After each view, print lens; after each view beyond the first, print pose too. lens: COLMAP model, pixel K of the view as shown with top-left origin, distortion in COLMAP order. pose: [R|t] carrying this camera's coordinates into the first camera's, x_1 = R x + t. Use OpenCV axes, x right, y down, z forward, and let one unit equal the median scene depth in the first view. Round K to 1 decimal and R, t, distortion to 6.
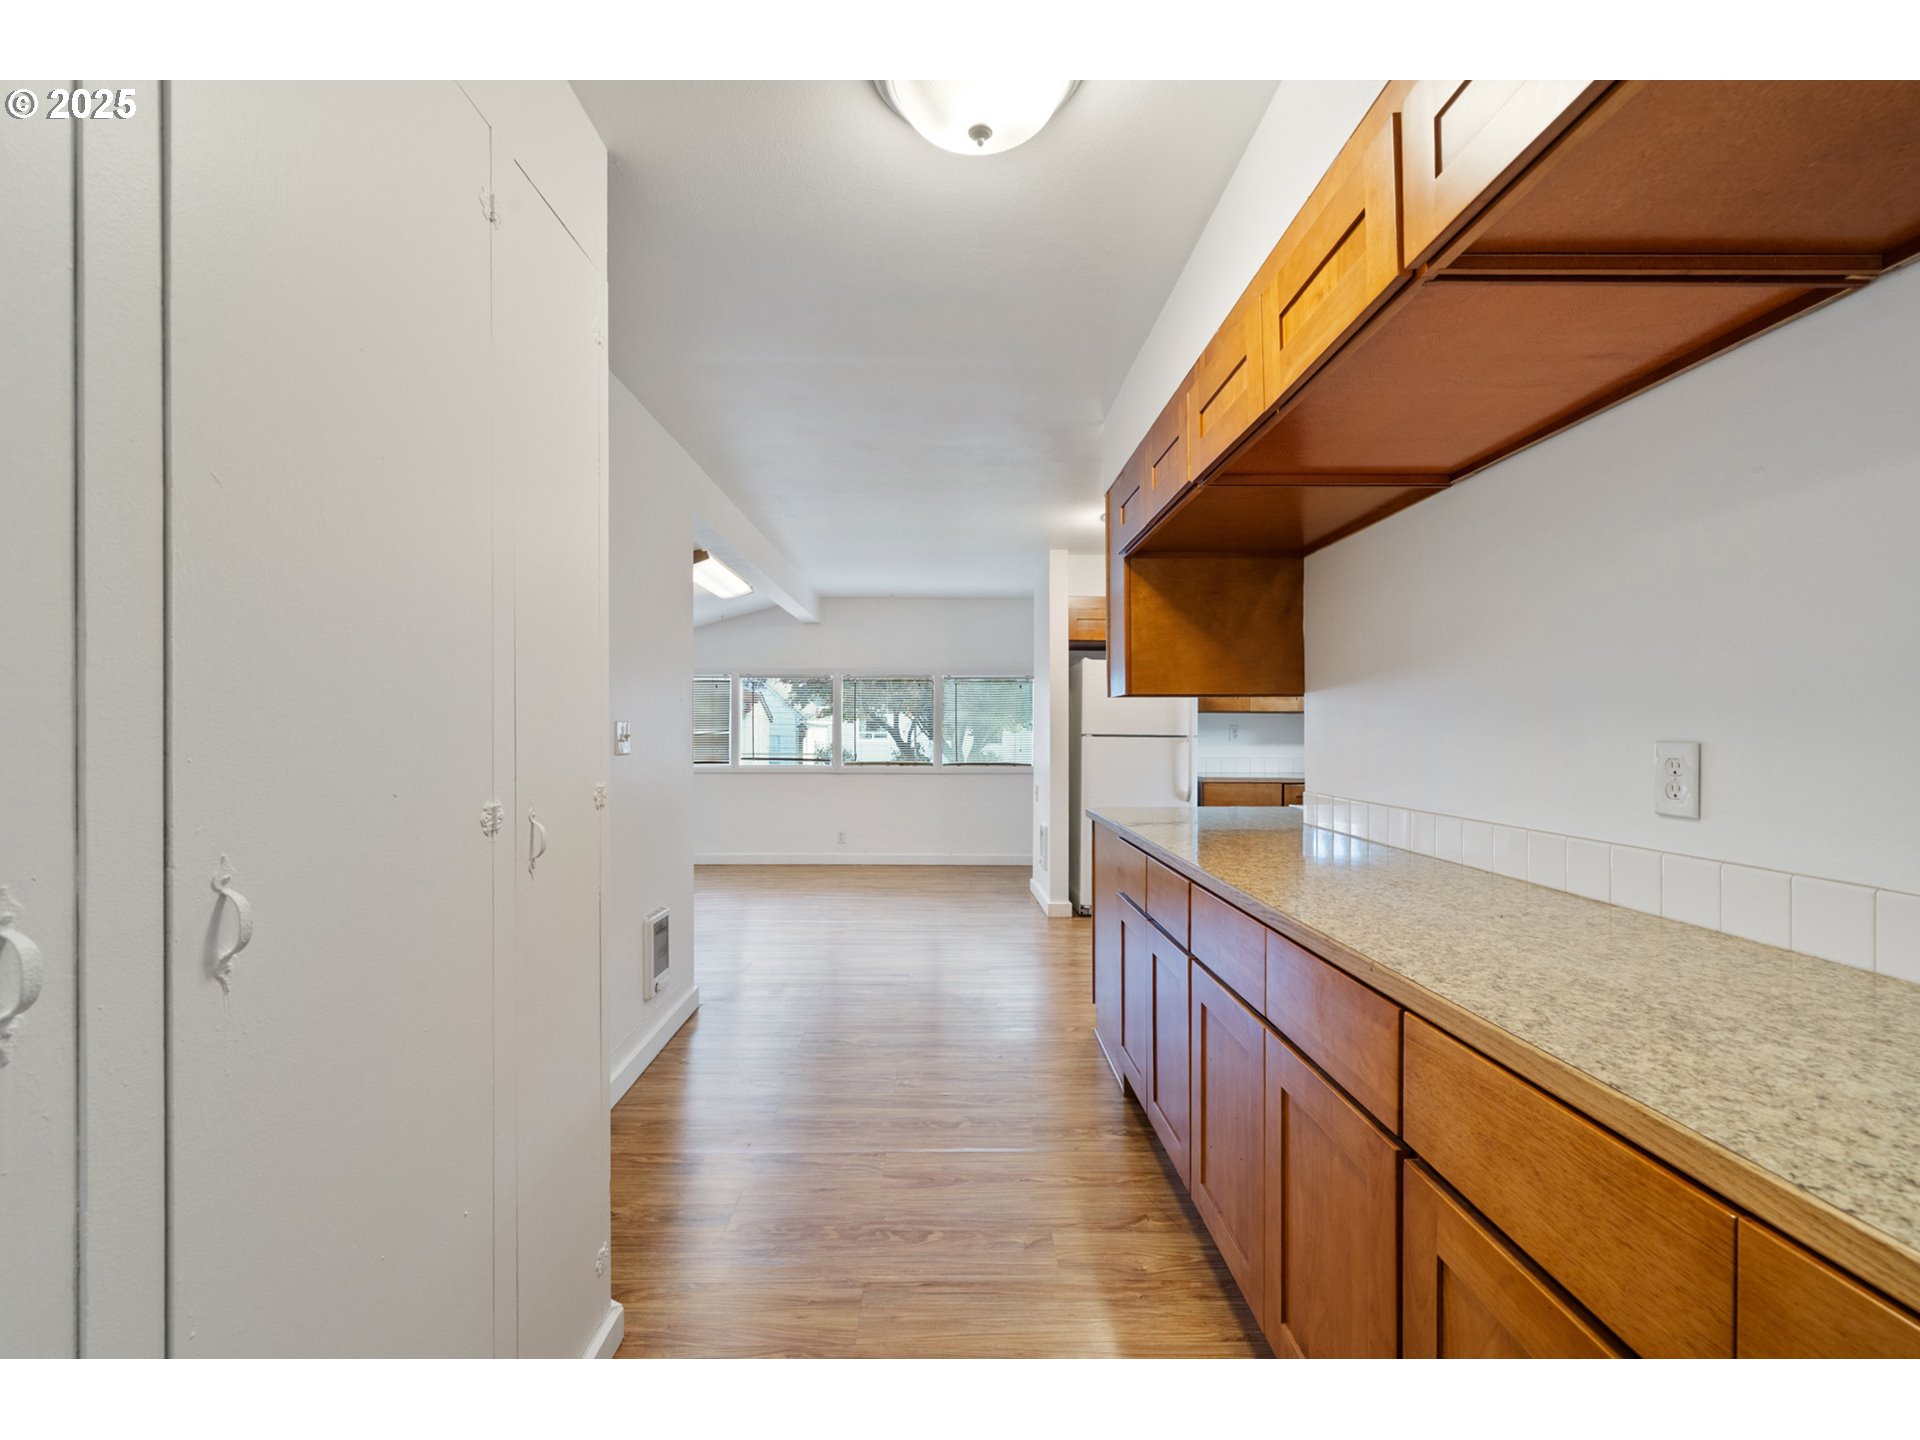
lens RADIAL K [[816.4, 0, 962.3], [0, 816.4, 732.7], [0, 0, 1]] dist [-0.003262, 0.000210]
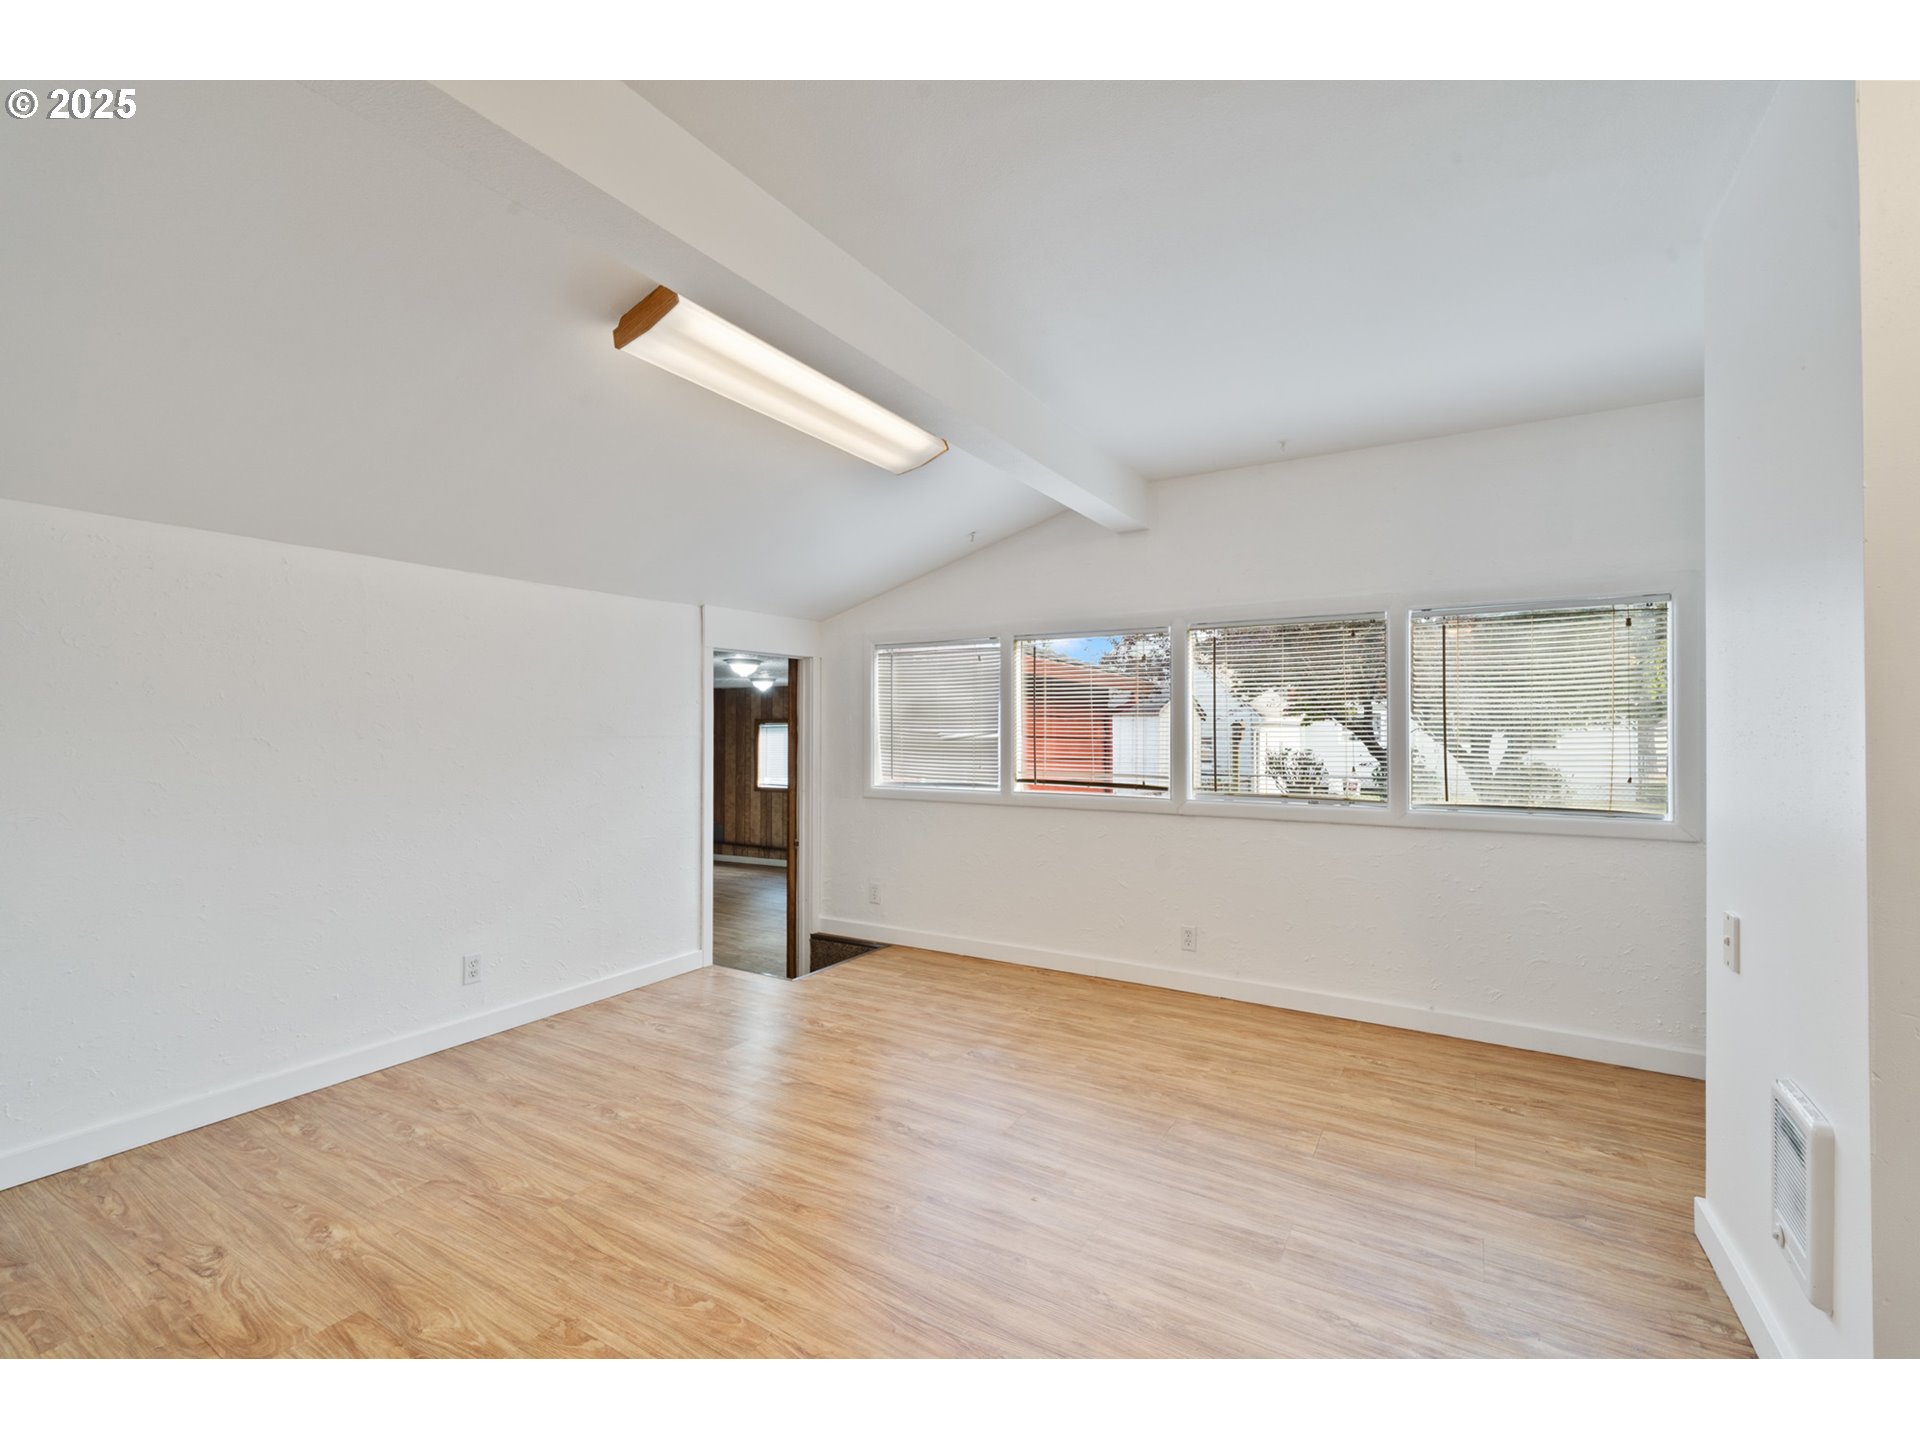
lens RADIAL K [[816.4, 0, 962.3], [0, 816.4, 732.7], [0, 0, 1]] dist [-0.003262, 0.000210]
pose [[0.836841, -0.002702, -0.547440, 0.016900], [0.001839, 0.999996, -0.002126, -0.001038], [0.547443, 0.000772, 0.836843, 0.492334]]
